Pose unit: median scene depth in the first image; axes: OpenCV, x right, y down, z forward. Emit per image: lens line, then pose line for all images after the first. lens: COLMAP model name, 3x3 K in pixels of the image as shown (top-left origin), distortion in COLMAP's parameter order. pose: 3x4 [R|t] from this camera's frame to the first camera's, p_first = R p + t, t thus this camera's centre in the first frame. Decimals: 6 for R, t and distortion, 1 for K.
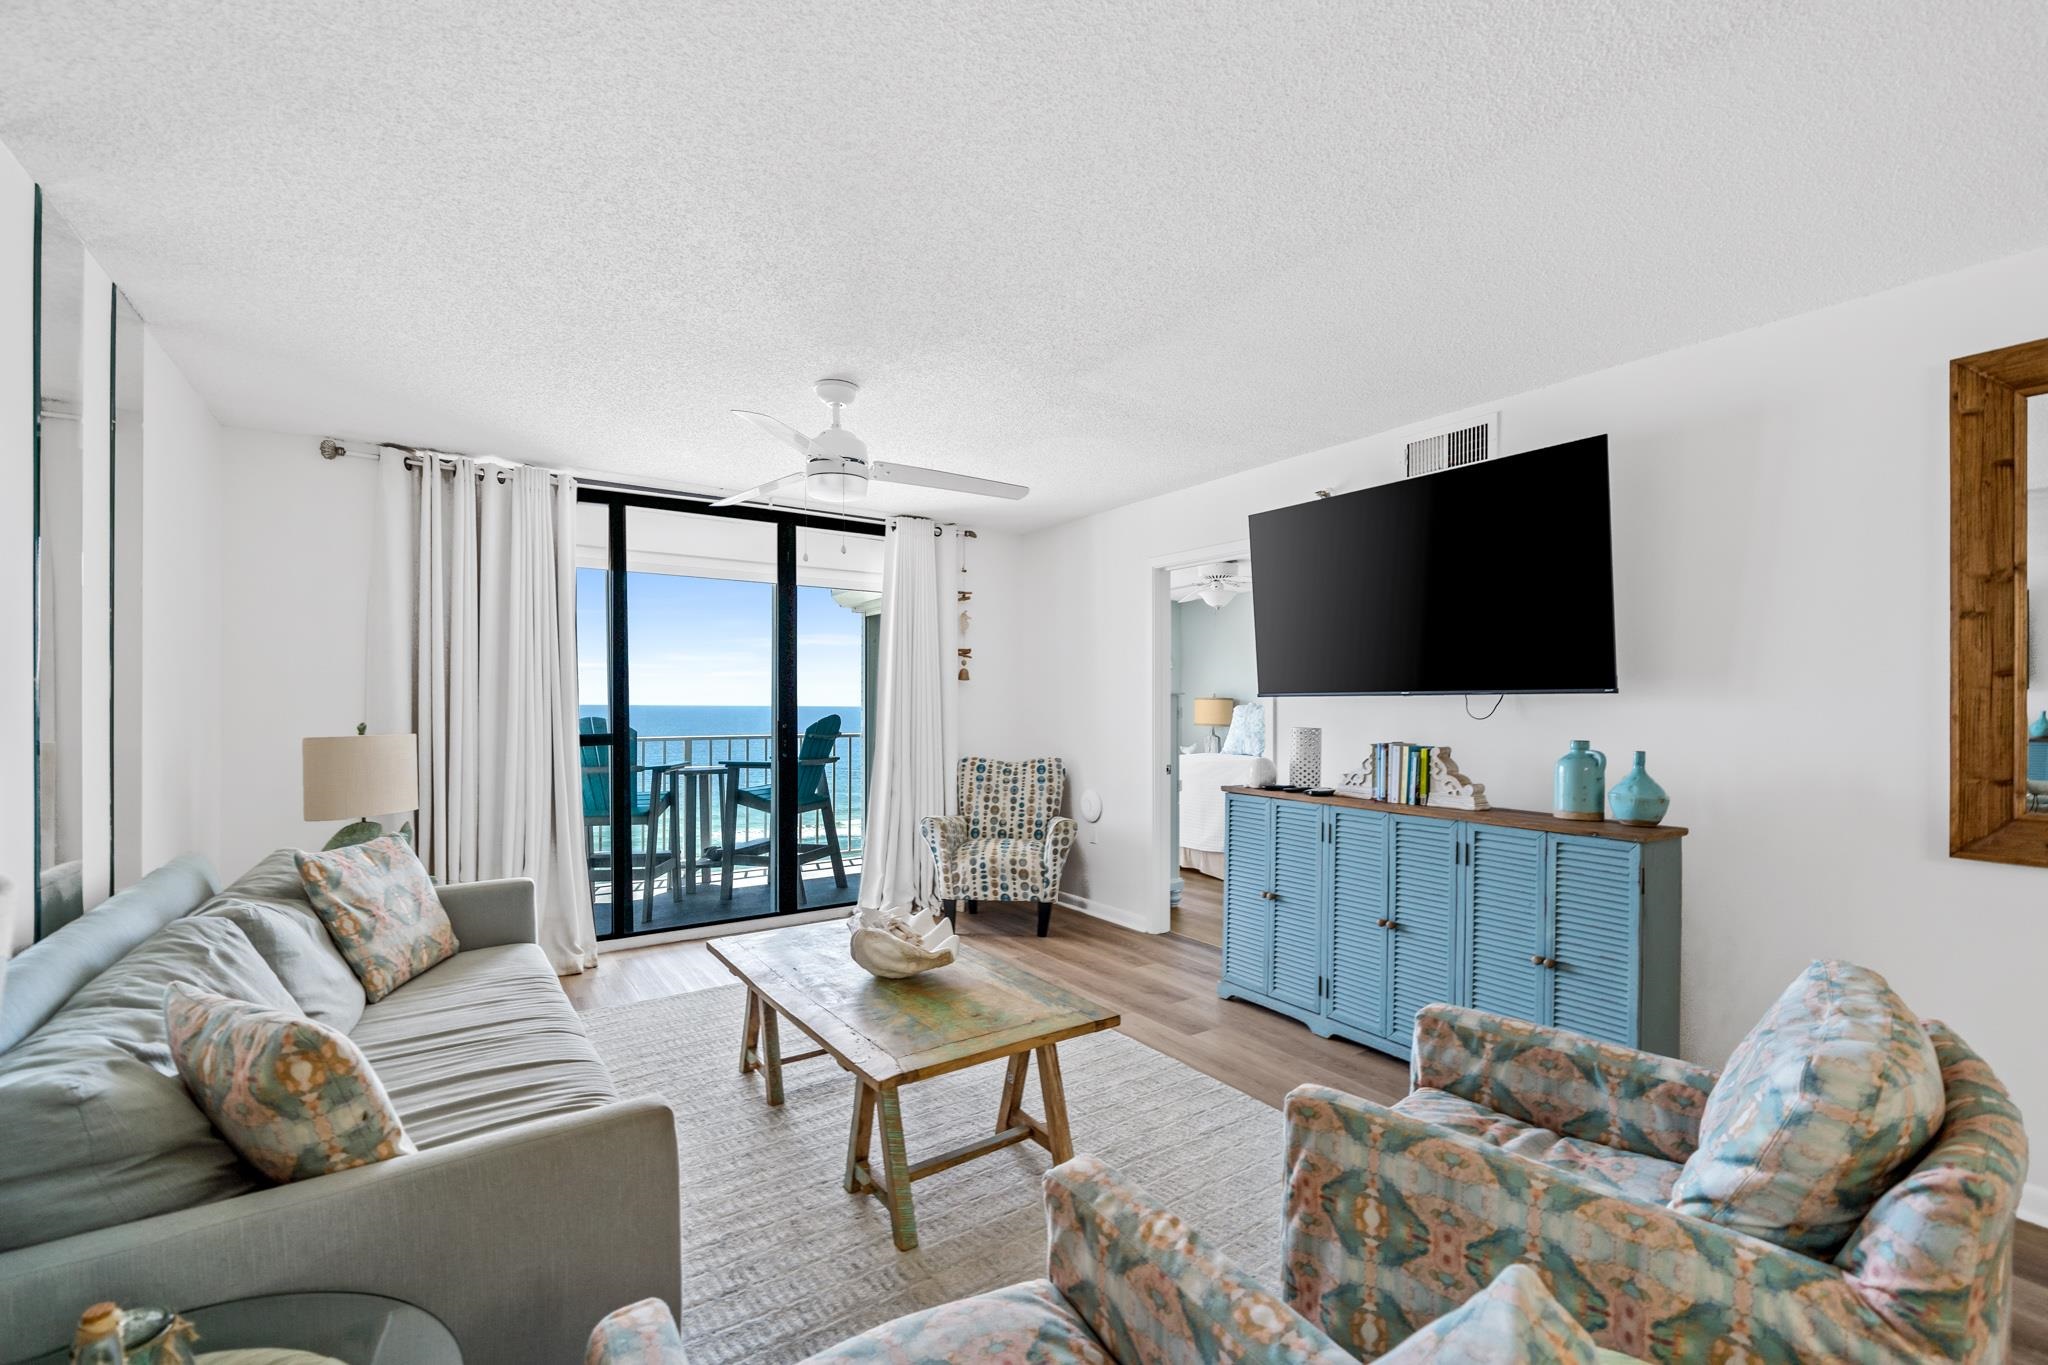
lens RADIAL K [[862.5, 0, 1022.2], [0, 862.5, 700.0], [0, 0, 1]] dist [-0.000752, -0.000106]
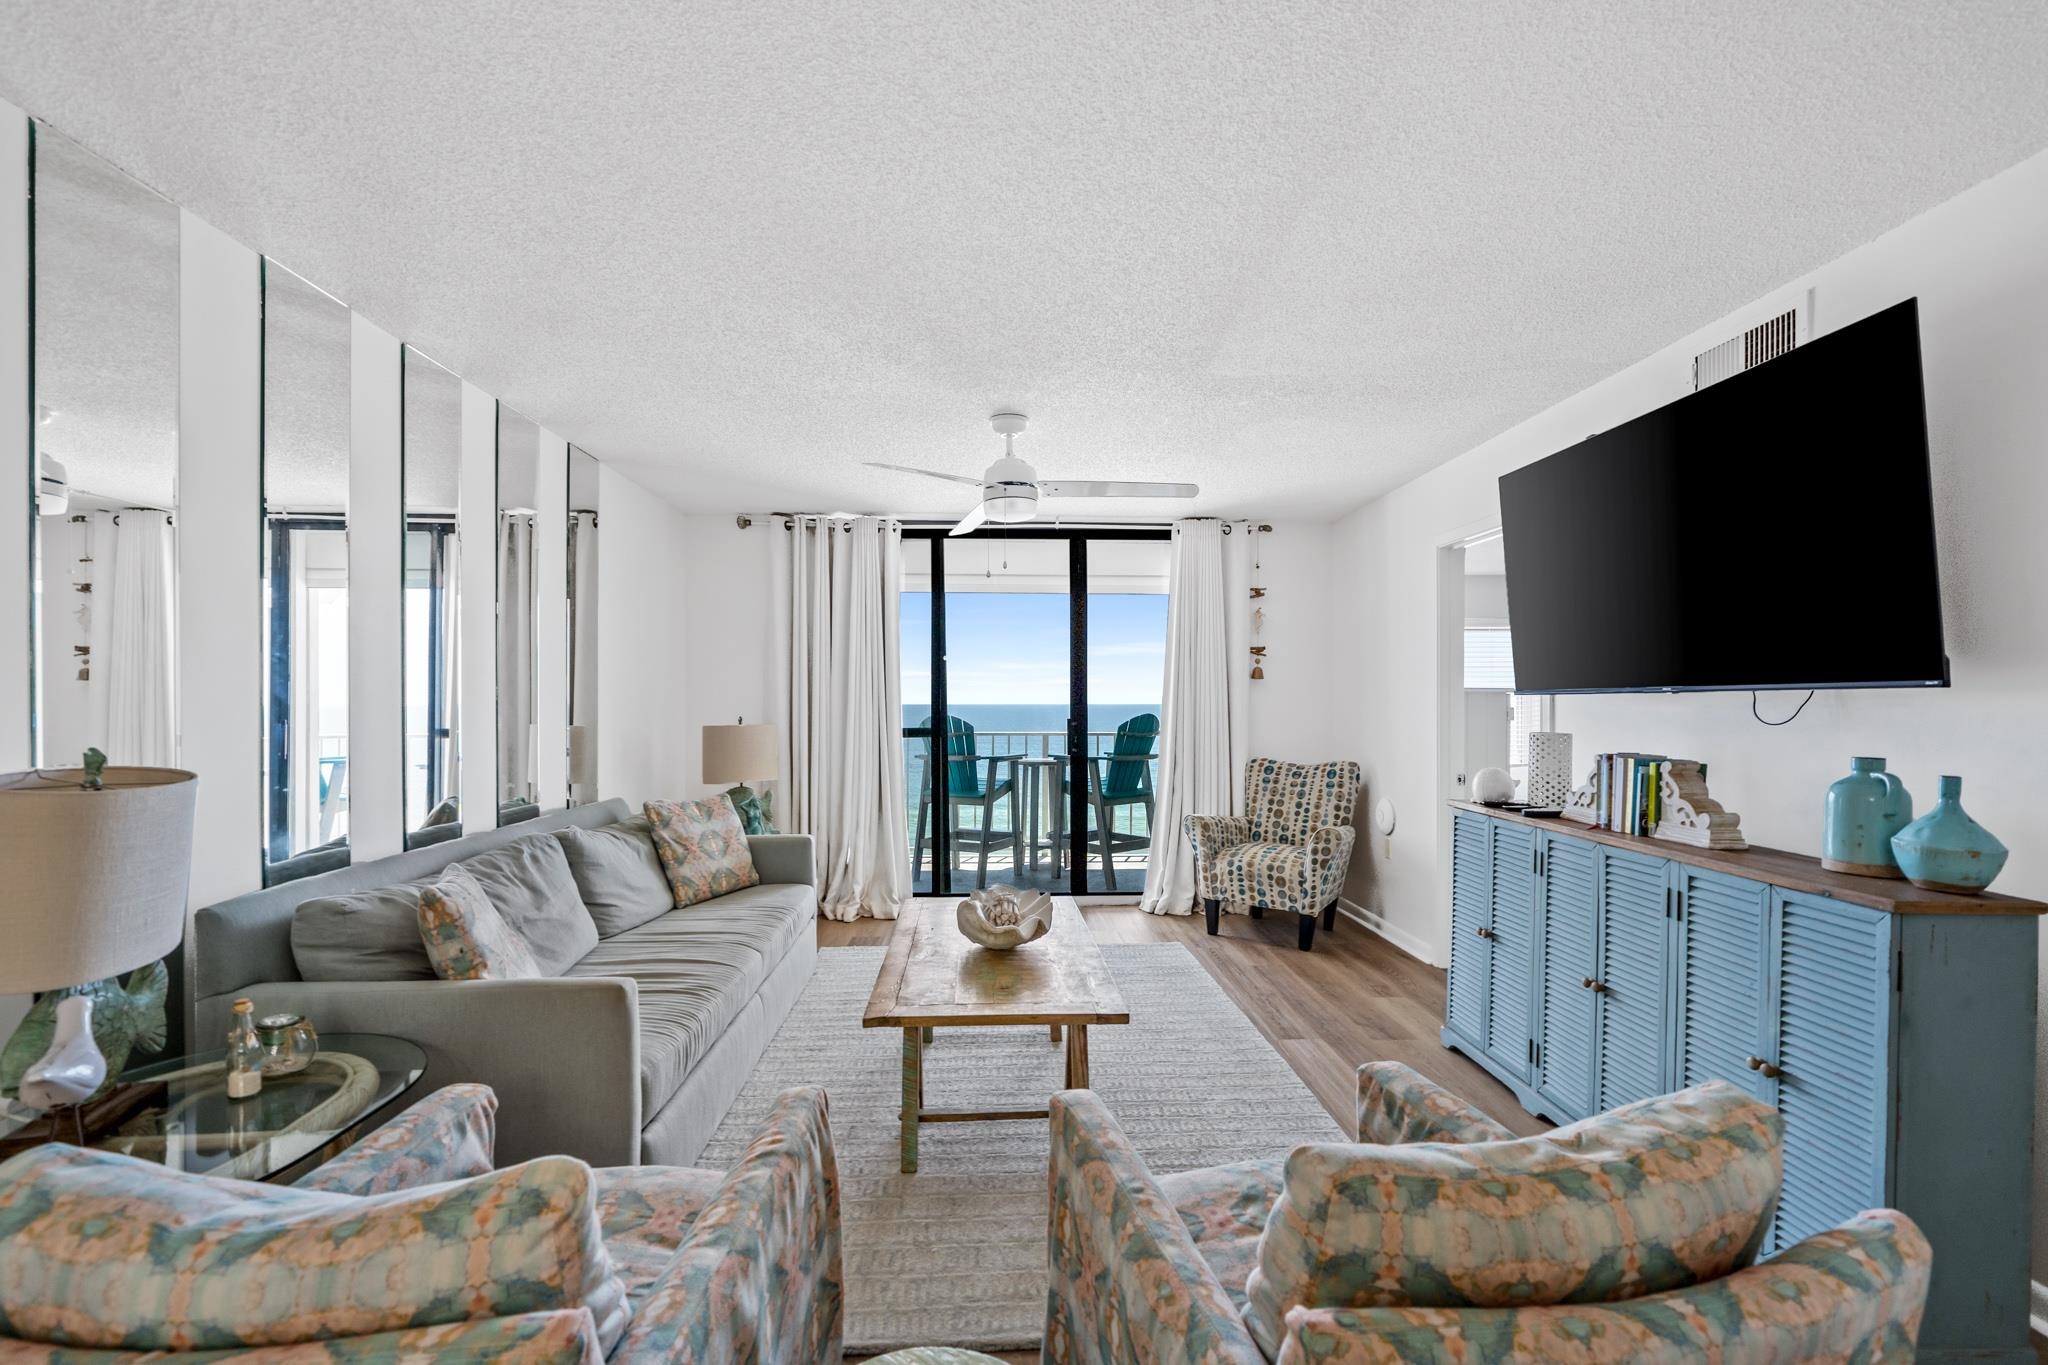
lens RADIAL K [[855.5, 0, 1021.2], [0, 855.5, 698.8], [0, 0, 1]] dist [-0.002221, 0.000081]
pose [[0.847192, -0.001737, -0.531284, 0.261115], [0.001167, 0.999998, -0.001408, 0.000584], [0.531285, 0.000573, 0.847193, 0.045596]]
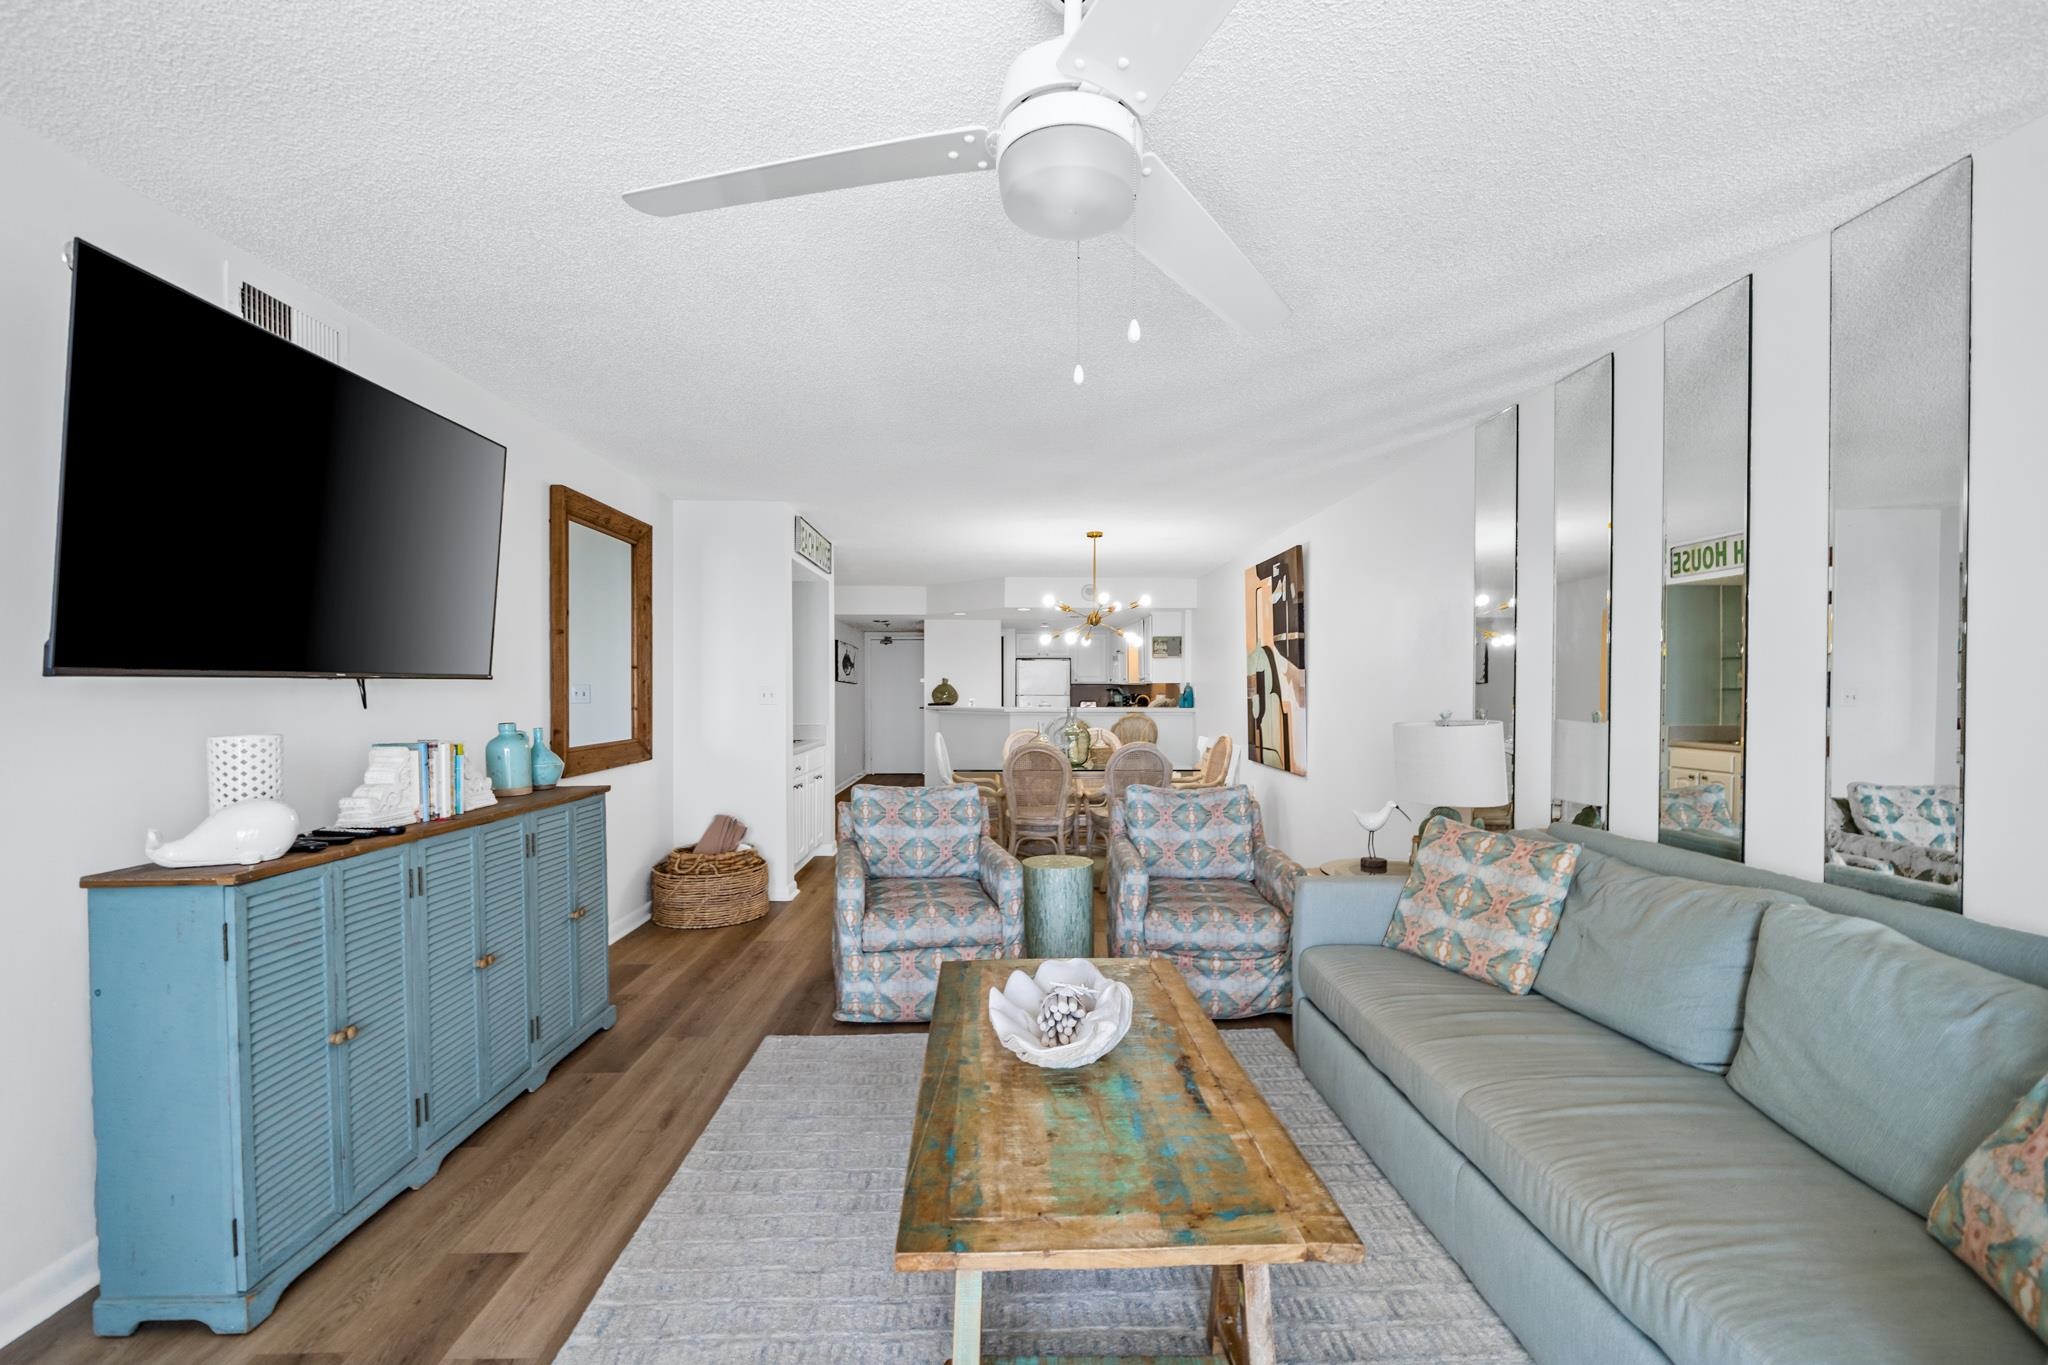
lens RADIAL K [[827.8, 0, 1018.2], [0, 827.8, 683.4], [0, 0, 1]] dist [-0.002342, 0.000017]
pose [[-0.842017, -0.003097, 0.539442, -0.266693], [-0.007101, 0.999961, -0.005343, 0.000492], [-0.539405, -0.008329, -0.842006, 0.904250]]
